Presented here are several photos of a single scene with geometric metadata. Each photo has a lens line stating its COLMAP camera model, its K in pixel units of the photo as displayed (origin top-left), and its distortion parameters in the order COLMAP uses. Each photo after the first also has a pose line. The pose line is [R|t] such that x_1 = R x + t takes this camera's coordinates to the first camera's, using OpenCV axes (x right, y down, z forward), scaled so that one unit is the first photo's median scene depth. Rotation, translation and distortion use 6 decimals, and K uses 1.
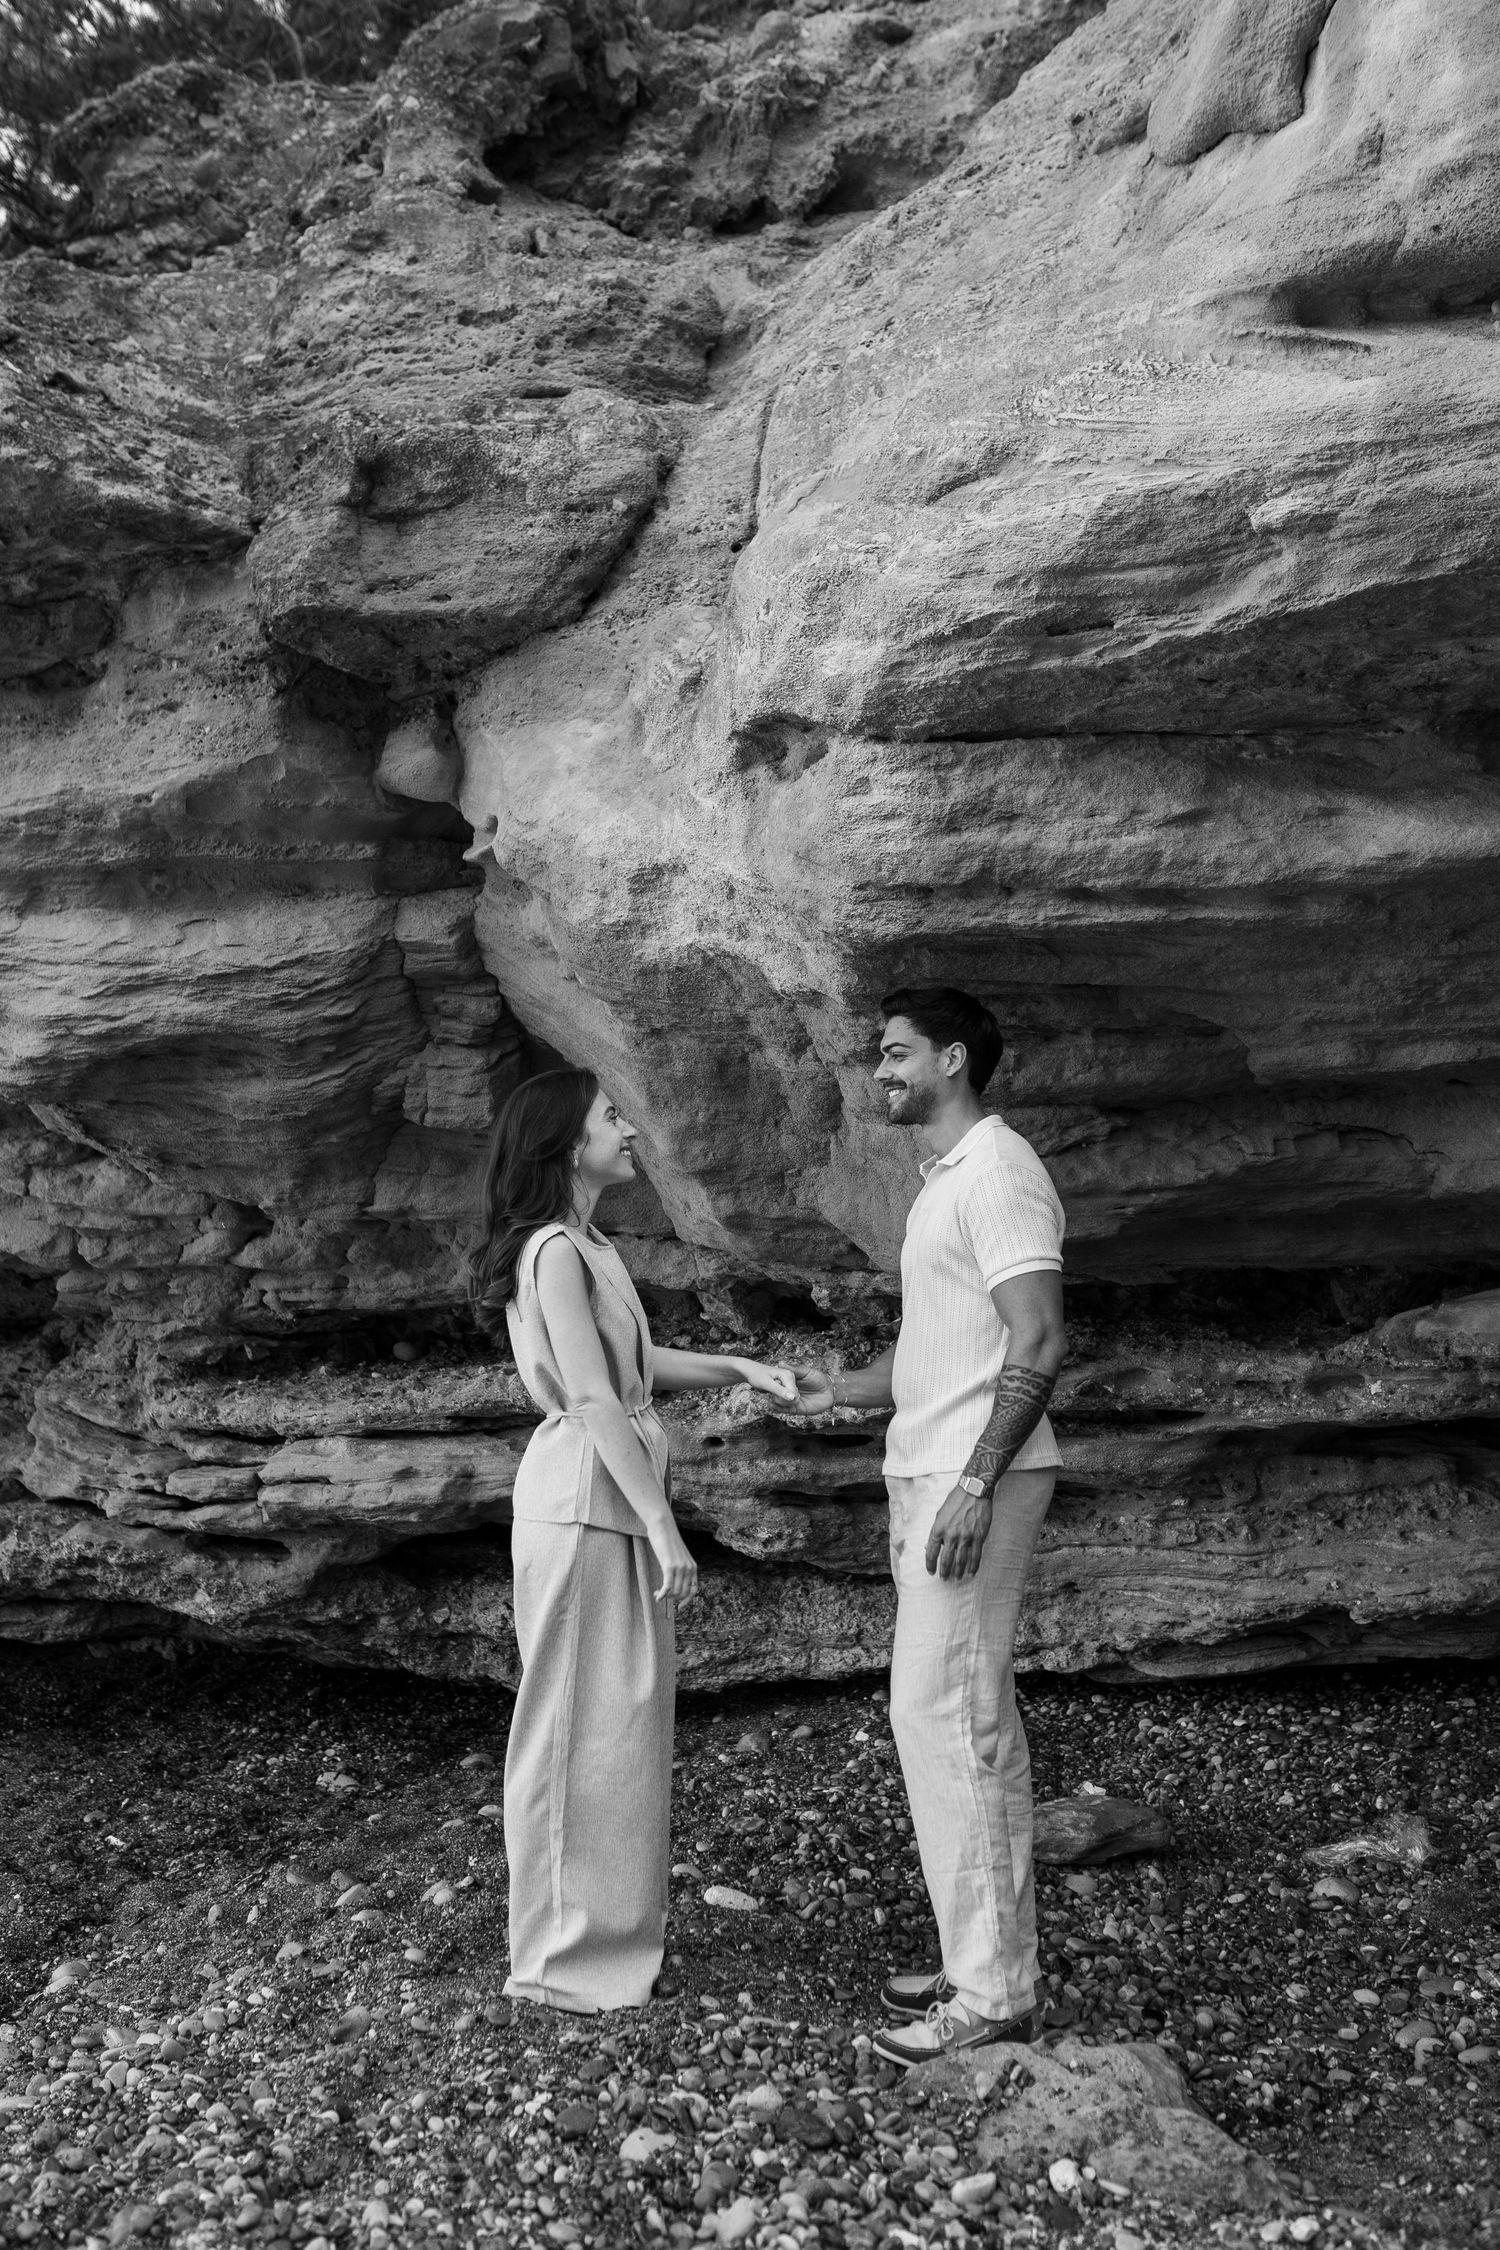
lens RADIAL K [[2218.8, 0, 748.3], [0, 2218.8, 1126.1], [0, 0, 1]] dist [0.017423, 0.000000]
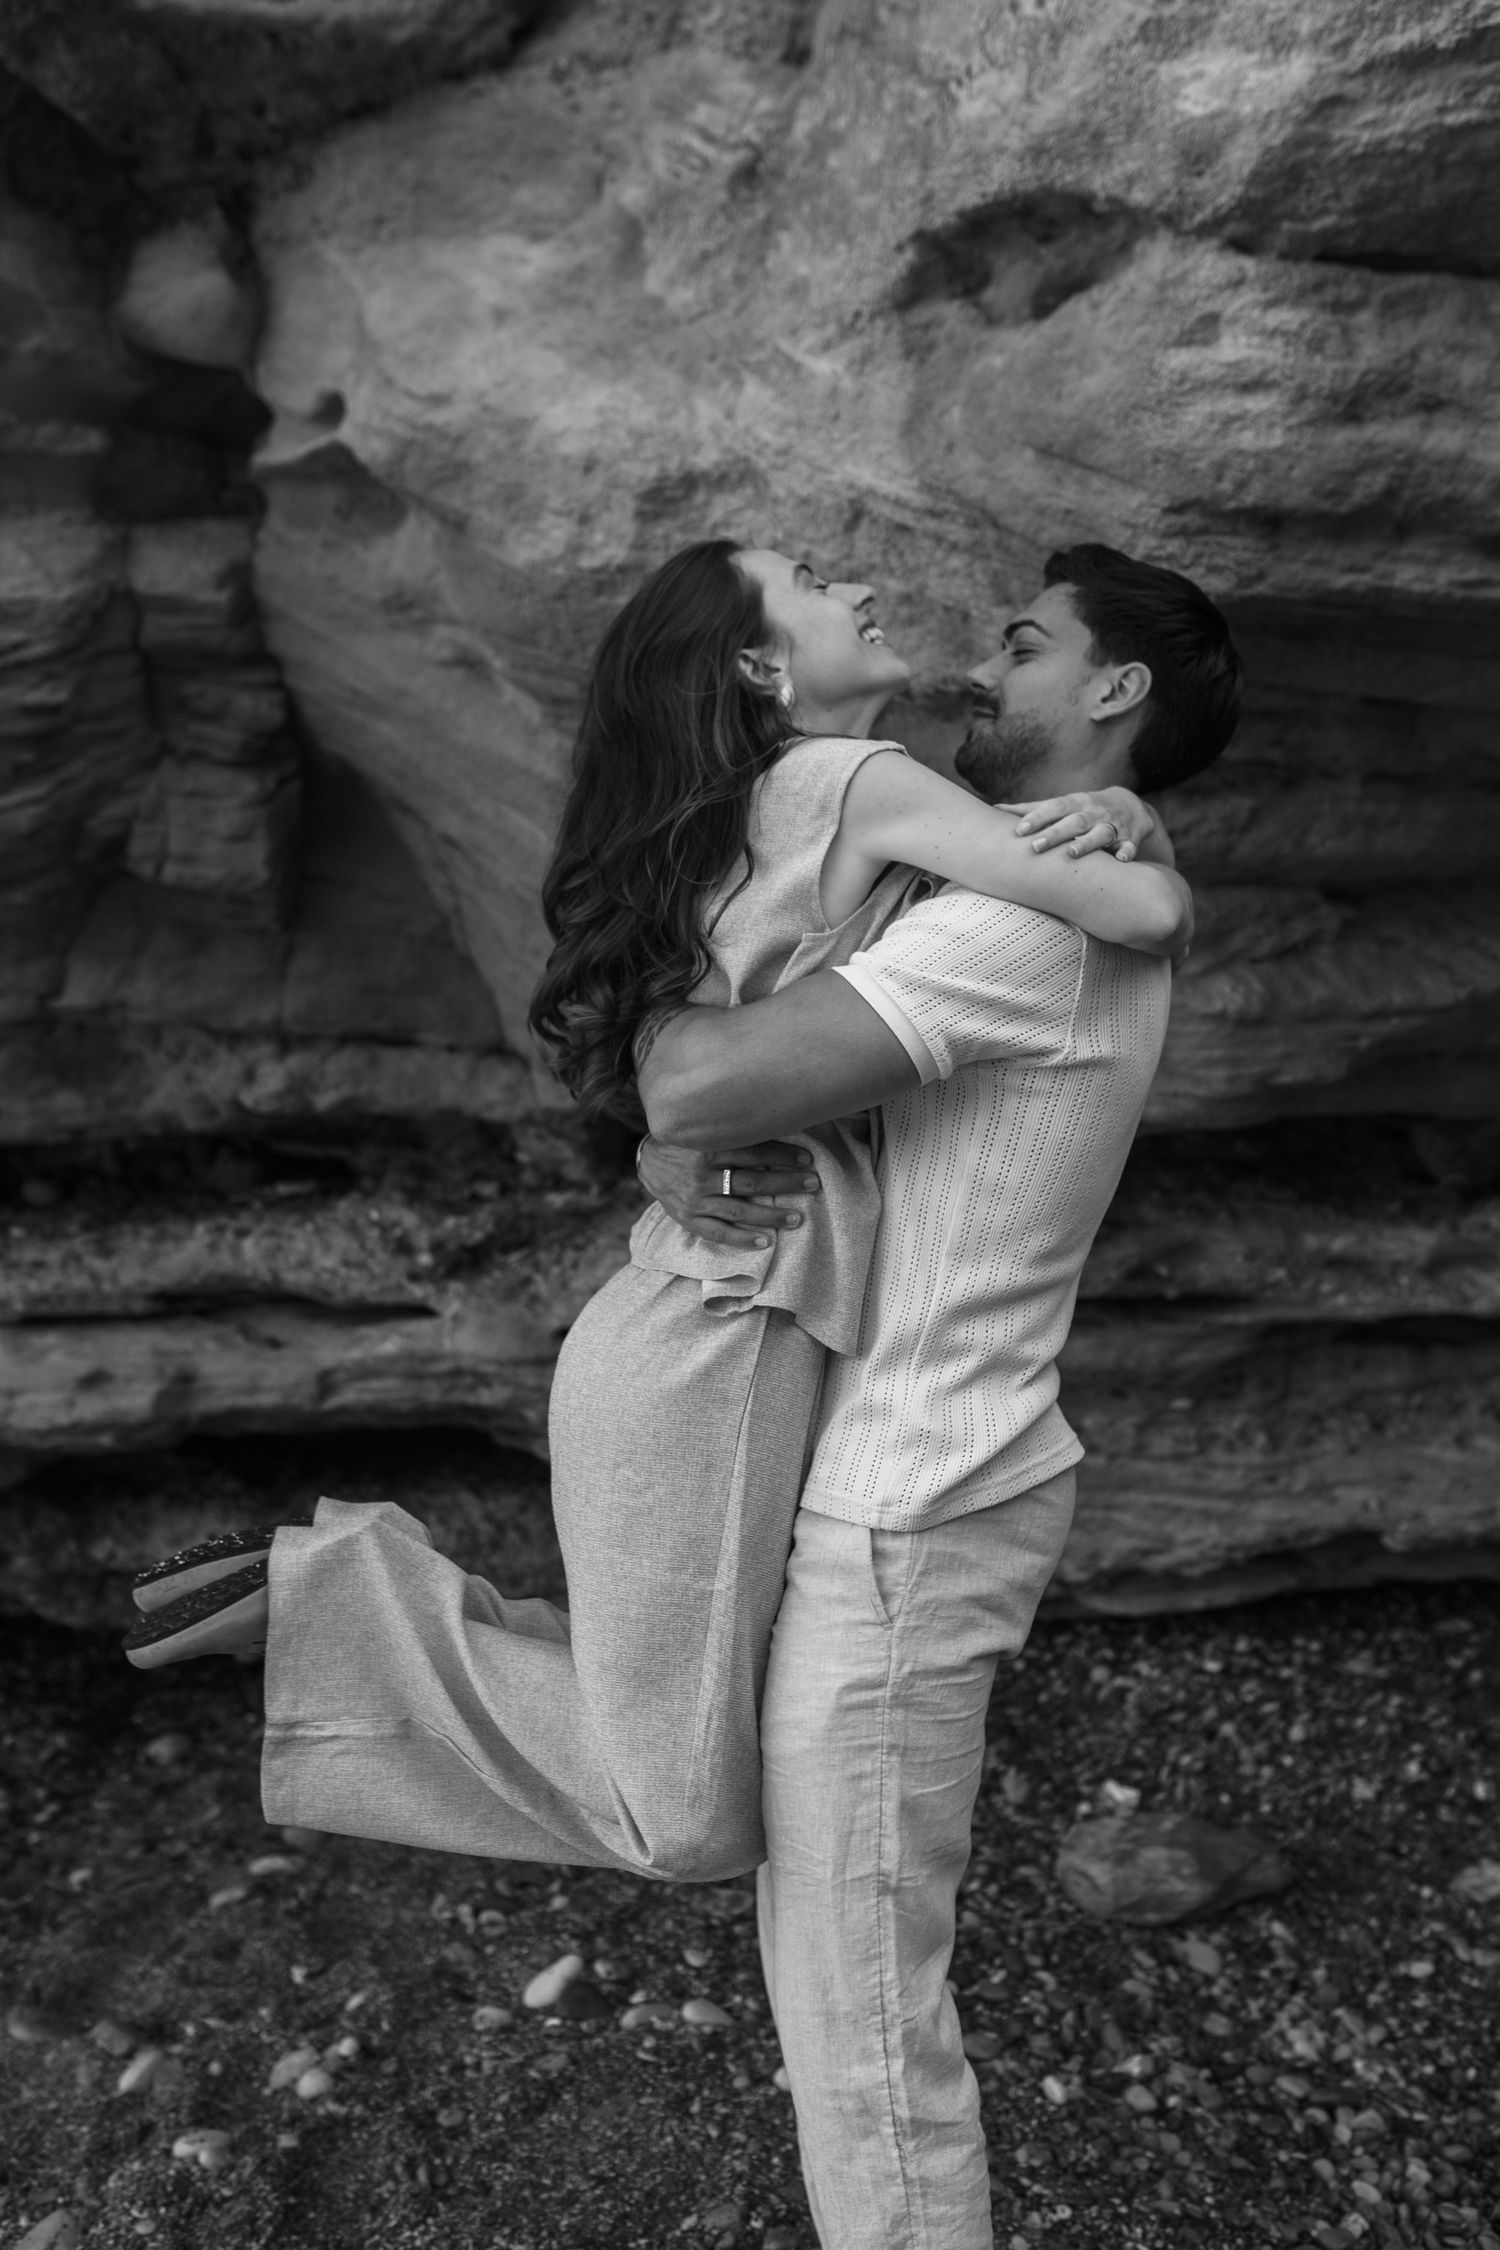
lens RADIAL K [[2218.8, 0, 774.6], [0, 2218.8, 1173.8], [0, 0, 1]] dist [0.017423, 0.000000]
pose [[0.962372, -0.002979, 0.271720, -0.164937], [-0.030965, 0.992224, 0.120552, 0.000717], [-0.269966, -0.124429, 0.954796, 0.332457]]
